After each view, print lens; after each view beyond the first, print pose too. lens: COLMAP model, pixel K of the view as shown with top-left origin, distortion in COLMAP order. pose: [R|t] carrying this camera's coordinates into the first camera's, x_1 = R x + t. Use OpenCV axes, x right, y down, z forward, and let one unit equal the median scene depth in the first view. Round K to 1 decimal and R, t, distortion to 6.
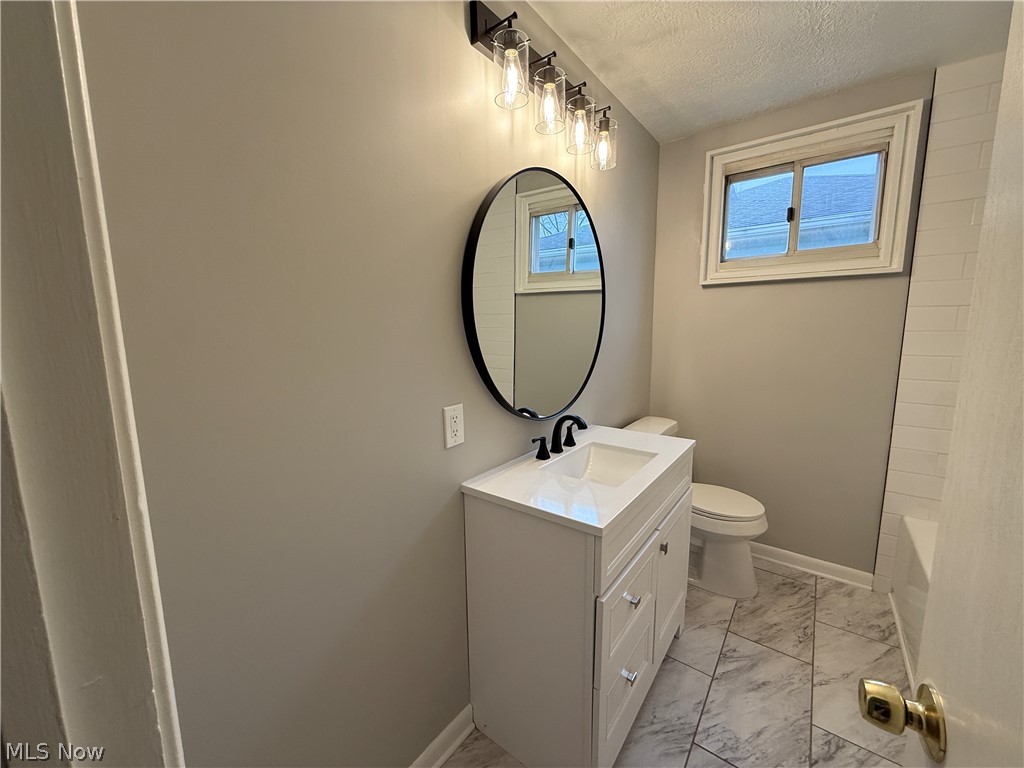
lens RADIAL K [[406.8, 0, 512.0], [0, 406.8, 384.0], [0, 0, 1]] dist [0.001074, 0.000146]
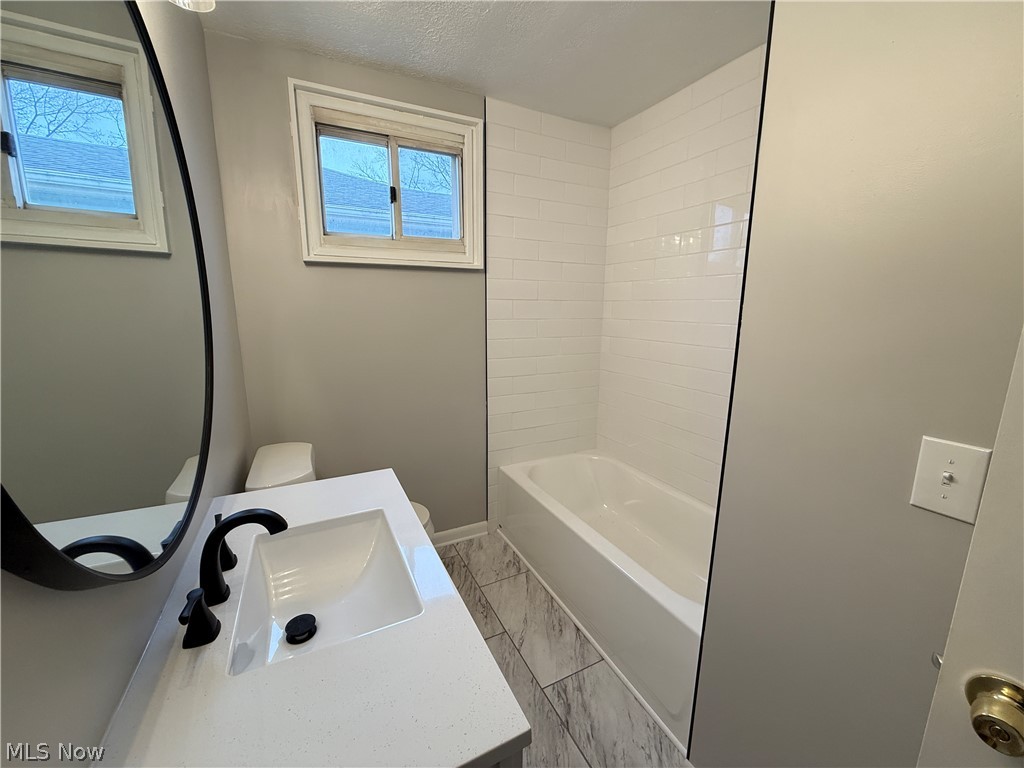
lens RADIAL K [[406.8, 0, 512.0], [0, 406.8, 384.0], [0, 0, 1]] dist [0.001074, 0.000146]
pose [[0.443976, -0.158157, 0.881971, -0.087823], [0.118349, 0.986026, 0.117240, -0.070417], [-0.888189, 0.052328, 0.456489, 0.378271]]
